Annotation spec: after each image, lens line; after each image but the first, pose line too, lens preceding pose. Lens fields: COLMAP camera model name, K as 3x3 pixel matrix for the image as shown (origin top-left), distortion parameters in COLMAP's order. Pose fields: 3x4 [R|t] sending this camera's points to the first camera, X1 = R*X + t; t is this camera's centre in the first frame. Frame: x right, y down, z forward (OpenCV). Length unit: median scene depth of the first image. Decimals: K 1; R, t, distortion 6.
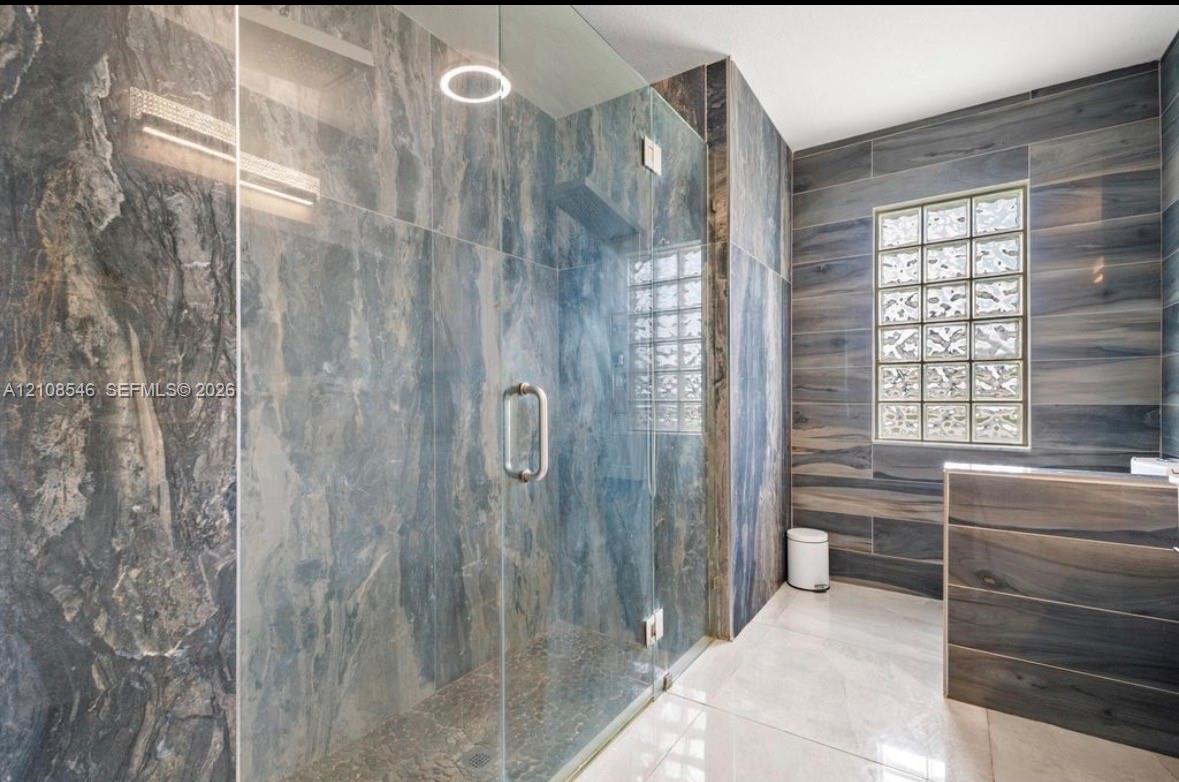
lens RADIAL K [[533.1, 0, 593.1], [0, 533.1, 404.0], [0, 0, 1]] dist [0.008398, -0.000399]
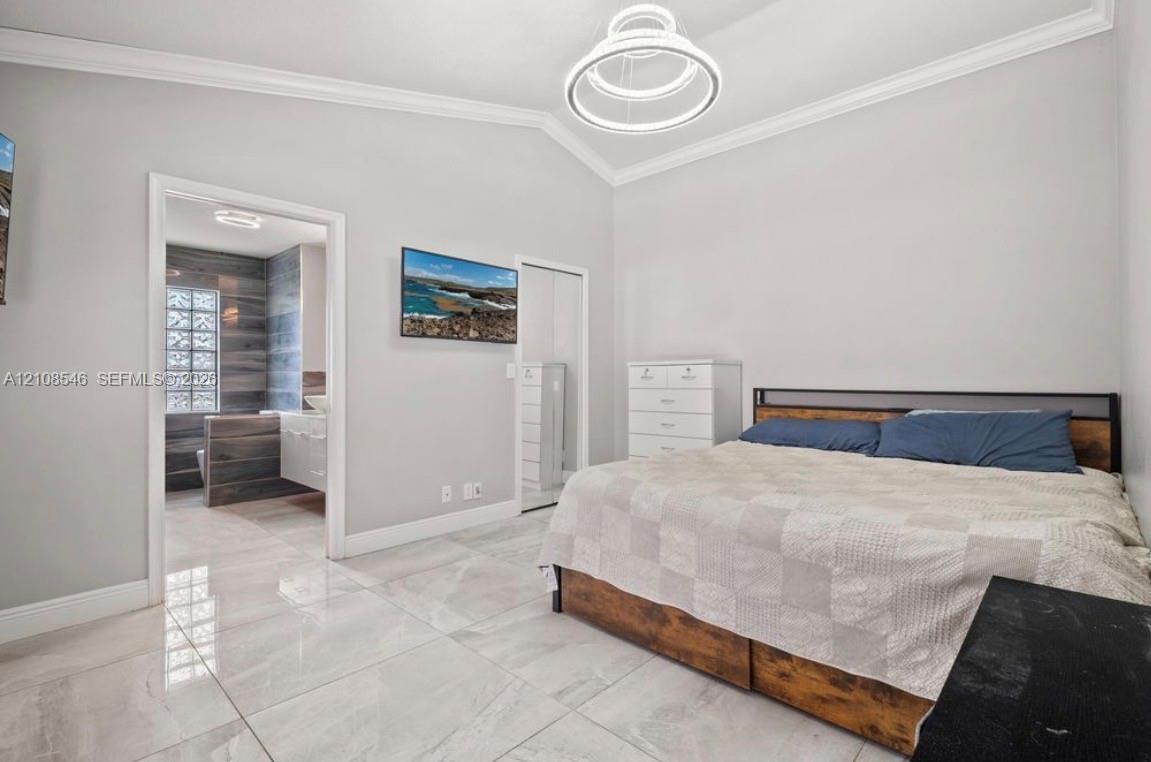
lens RADIAL K [[524.7, 0, 571.1], [0, 524.7, 361.4], [0, 0, 1]] dist [0.009889, -0.000675]
pose [[0.158885, 0.035318, 0.986665, -1.013093], [0.014231, 0.999174, -0.038057, -0.018360], [-0.987195, 0.020088, 0.158251, -0.719143]]
